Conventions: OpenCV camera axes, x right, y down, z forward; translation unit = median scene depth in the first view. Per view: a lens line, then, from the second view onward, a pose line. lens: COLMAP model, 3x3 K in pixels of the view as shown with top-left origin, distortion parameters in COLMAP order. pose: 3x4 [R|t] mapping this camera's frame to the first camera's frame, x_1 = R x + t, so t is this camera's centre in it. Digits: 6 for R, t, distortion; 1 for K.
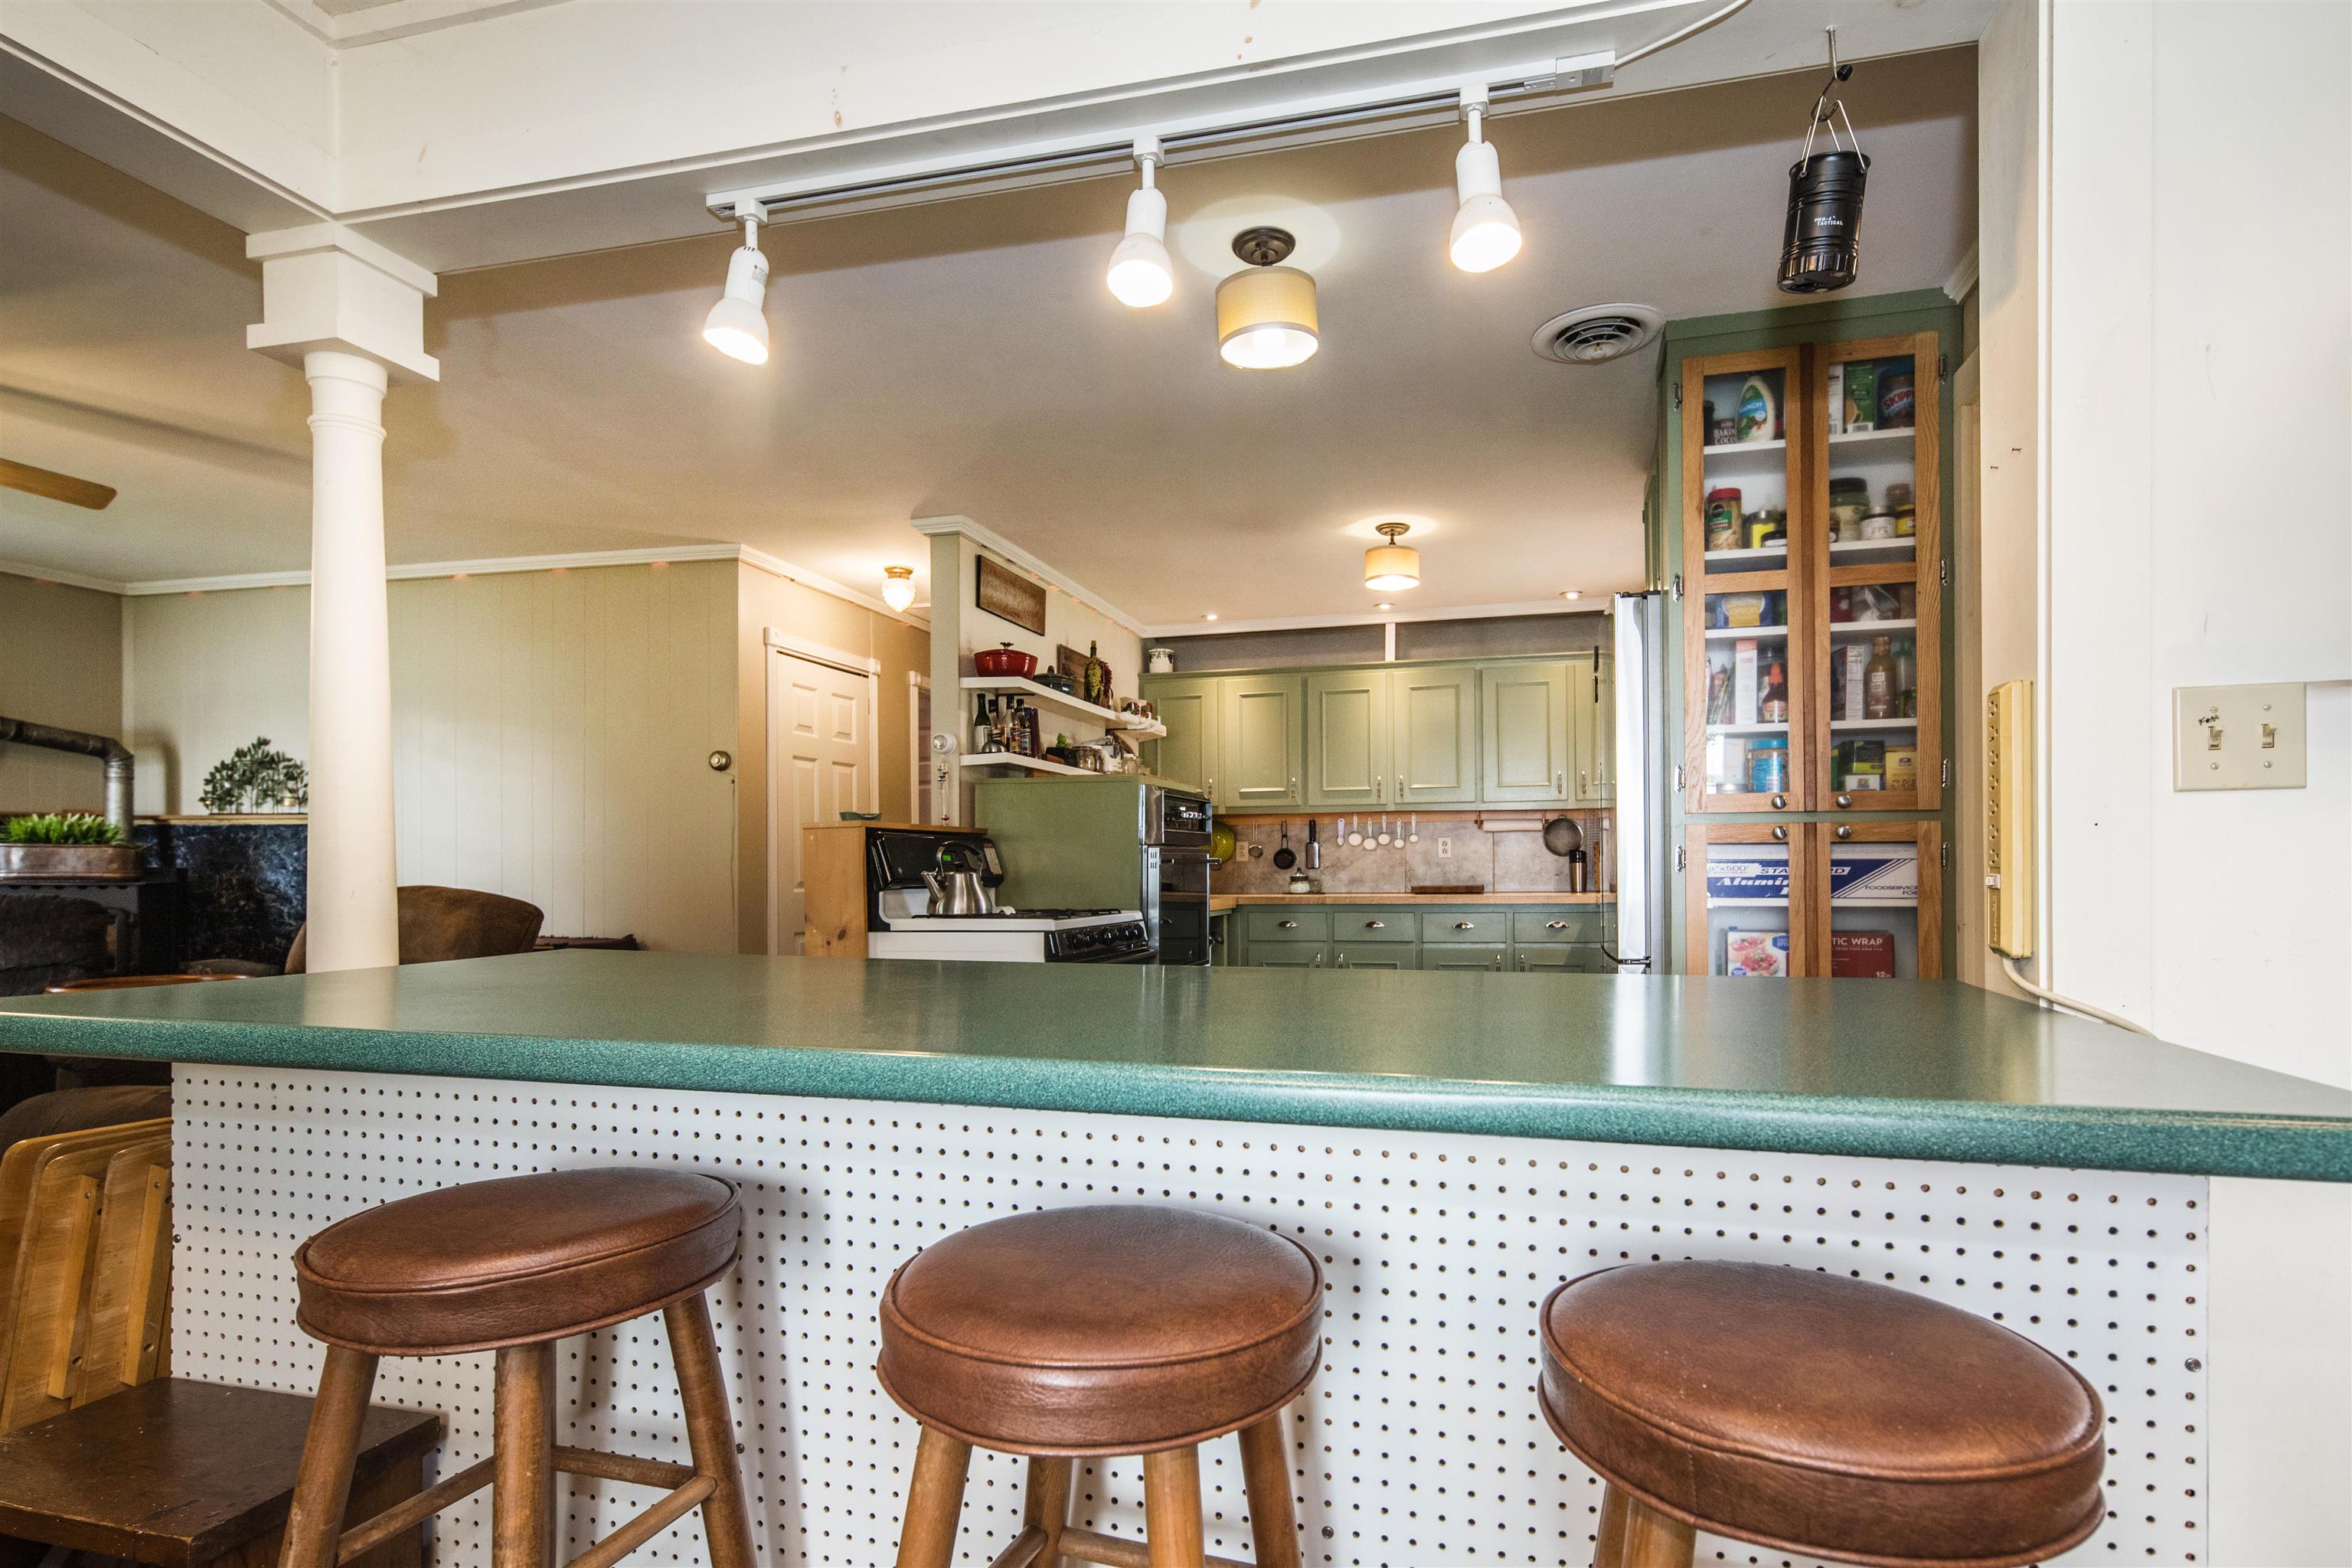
lens RADIAL K [[1211.6, 0, 1195.2], [0, 1211.6, 866.2], [0, 0, 1]] dist [0.013532, 0.000854]
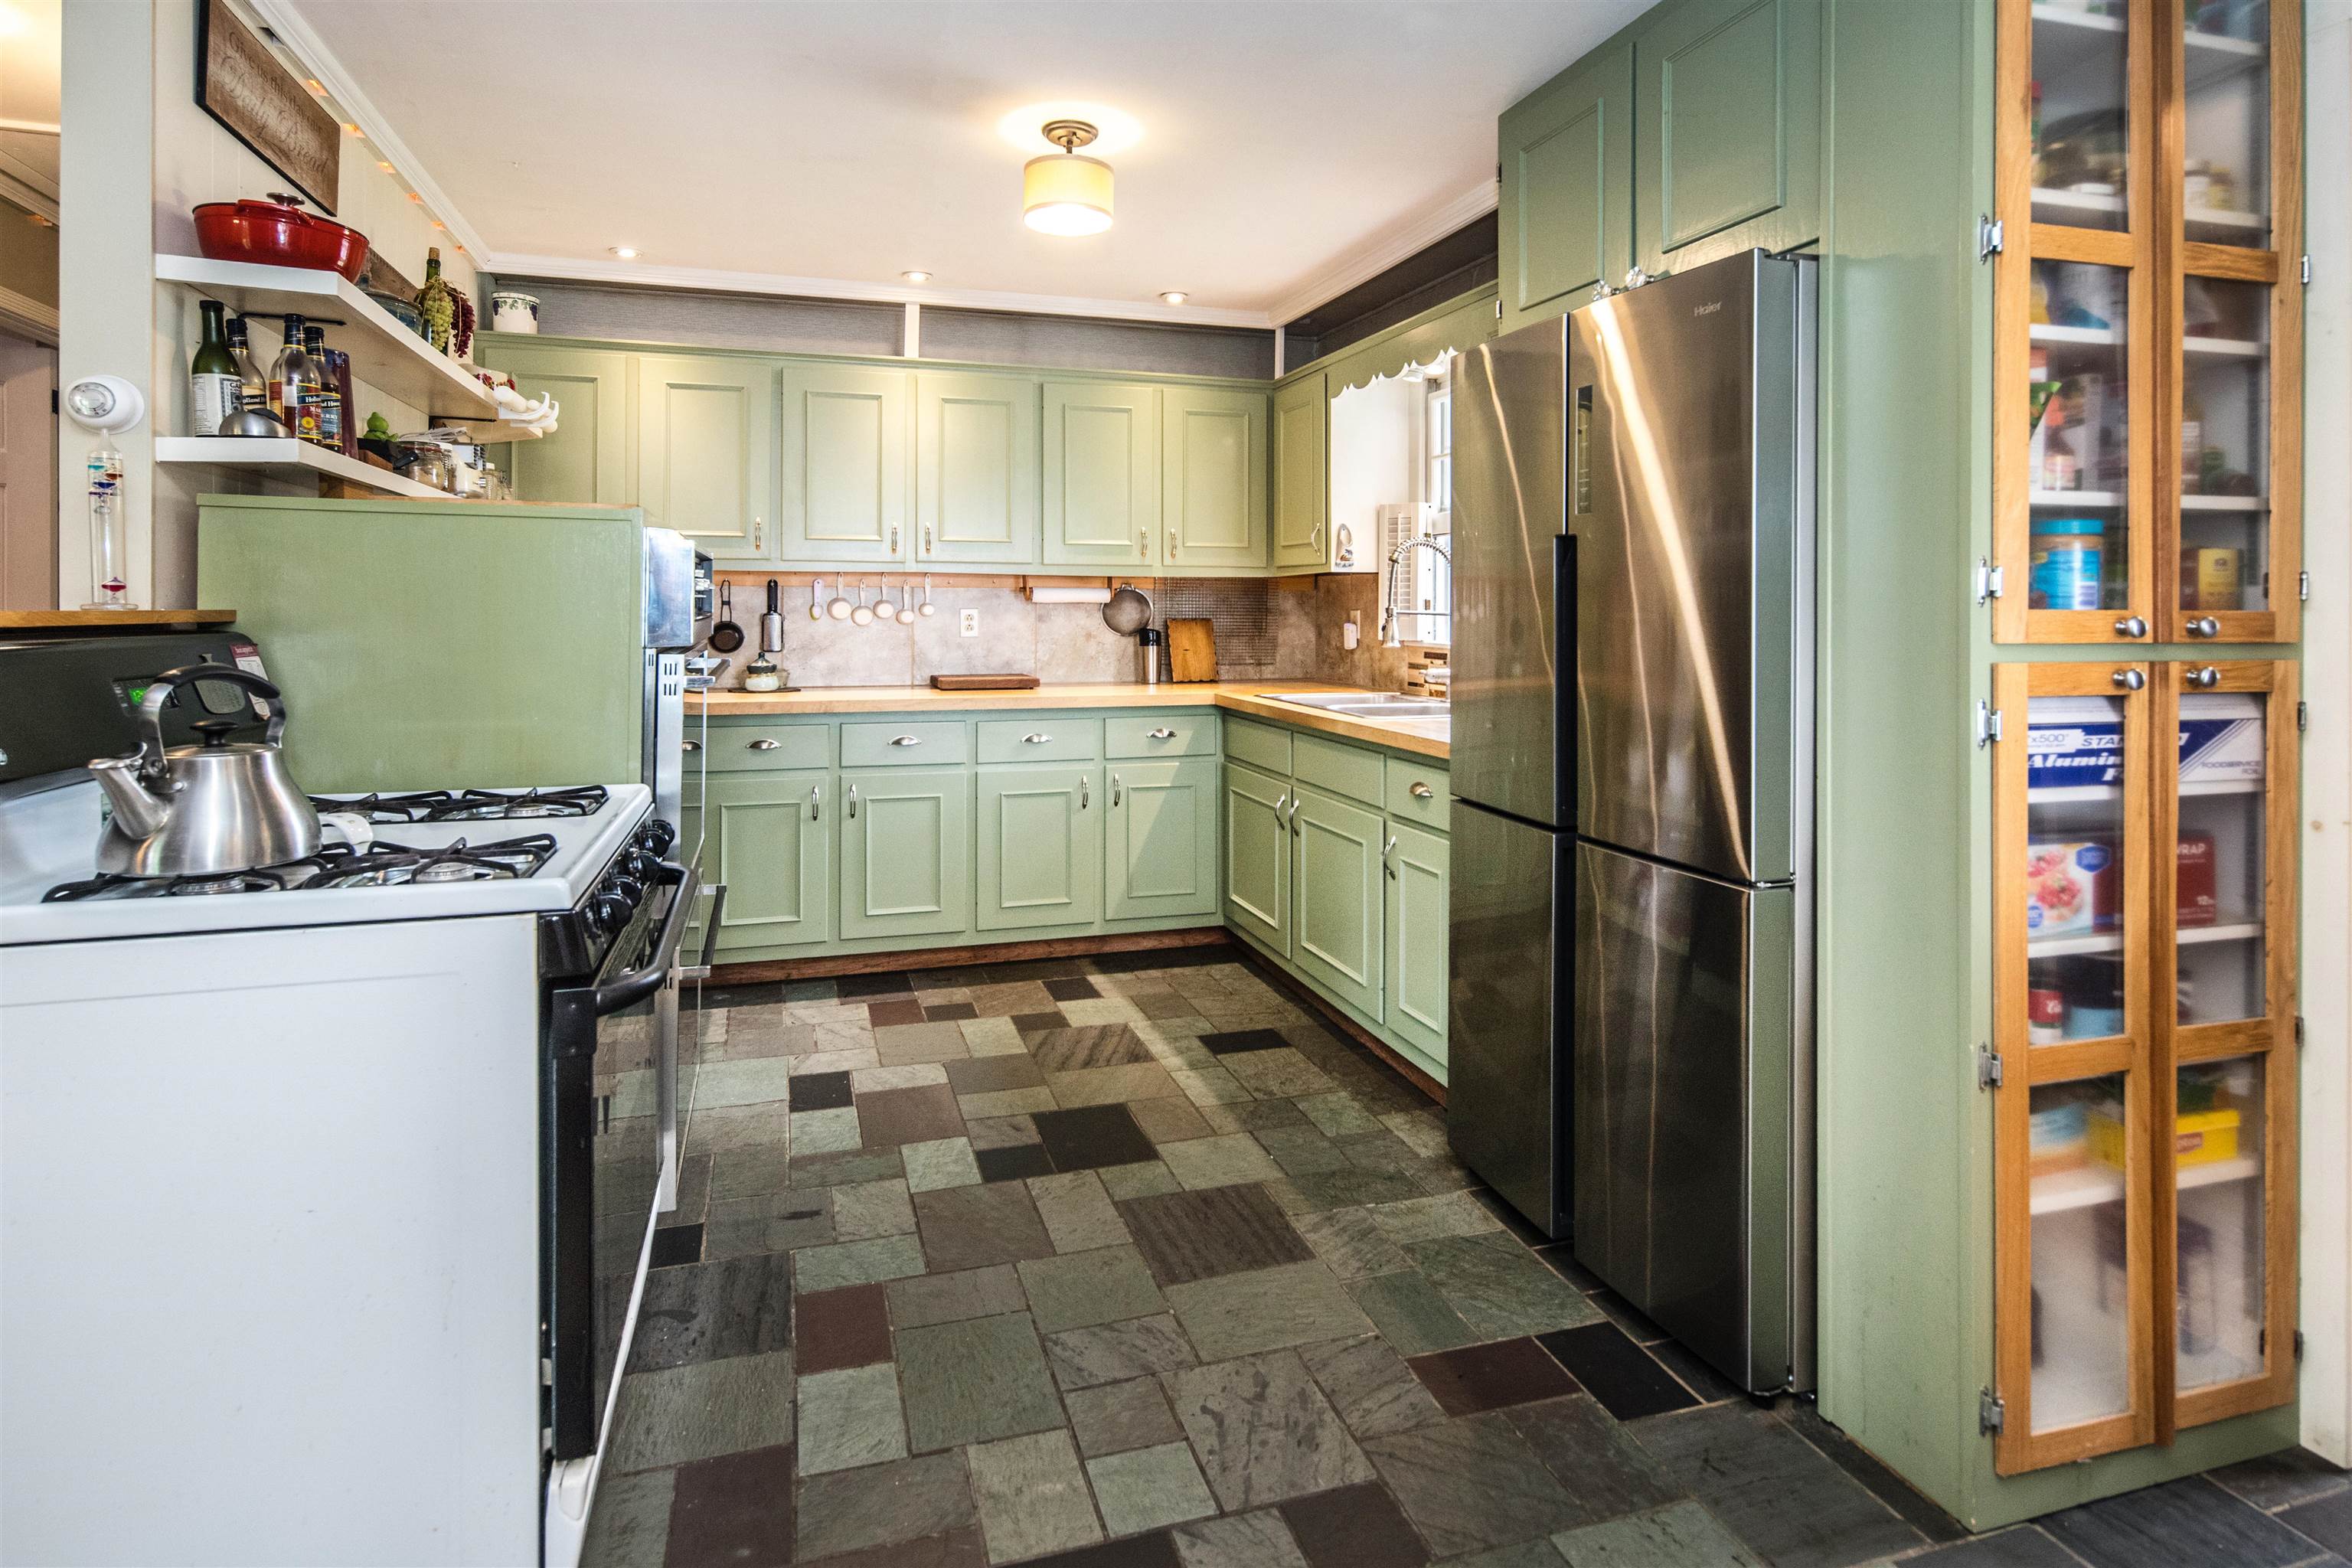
lens RADIAL K [[1211.6, 0, 1173.3], [0, 1211.6, 596.0], [0, 0, 1]] dist [0.013532, 0.000854]
pose [[0.831287, 0.012618, 0.555700, -0.117306], [-0.007414, 0.999905, -0.011614, -0.029171], [-0.555794, 0.005534, 0.831302, 0.391709]]
